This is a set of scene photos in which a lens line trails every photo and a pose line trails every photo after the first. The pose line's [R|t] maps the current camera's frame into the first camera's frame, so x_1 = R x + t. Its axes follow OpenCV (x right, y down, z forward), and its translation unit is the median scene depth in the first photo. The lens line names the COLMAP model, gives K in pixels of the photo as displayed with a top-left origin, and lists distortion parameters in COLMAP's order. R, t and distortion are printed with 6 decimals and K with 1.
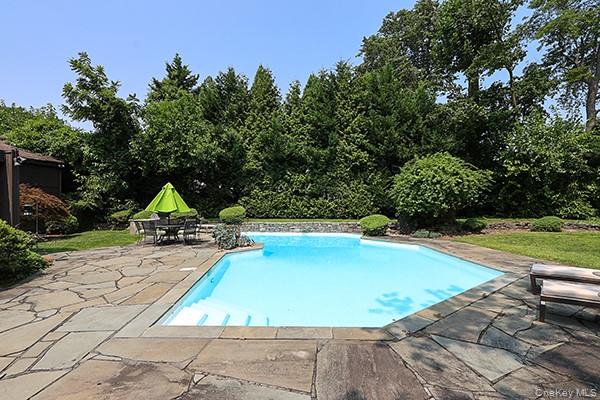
lens RADIAL K [[278.4, 0, 305.0], [0, 278.4, 207.9], [0, 0, 1]] dist [-0.014904, 0.001988]
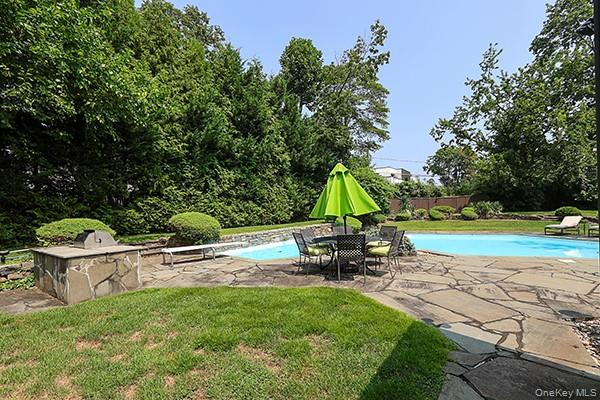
lens RADIAL K [[278.4, 0, 298.2], [0, 278.4, 208.4], [0, 0, 1]] dist [-0.014904, 0.001988]
pose [[0.451467, -0.003473, 0.892281, -0.646269], [0.033636, 0.999348, -0.013130, 0.001479], [-0.891654, 0.035941, 0.451289, 0.513982]]
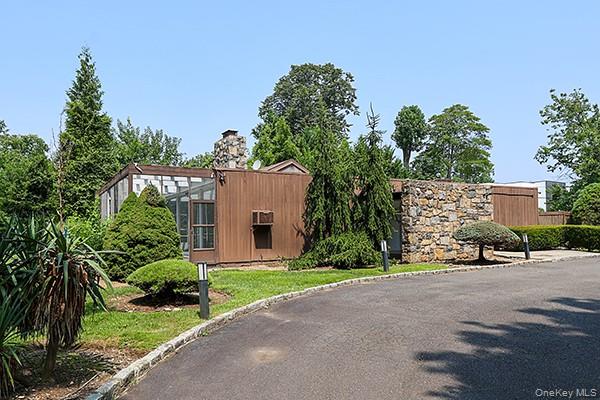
lens RADIAL K [[401.1, 0, 299.8], [0, 401.1, 212.4], [0, 0, 1]] dist [0.019606, 0.000606]
pose [[0.738575, 0.014191, 0.674022, -1.936708], [0.027536, 0.998309, -0.051191, 0.019527], [-0.673609, 0.056368, 0.736935, -0.481926]]
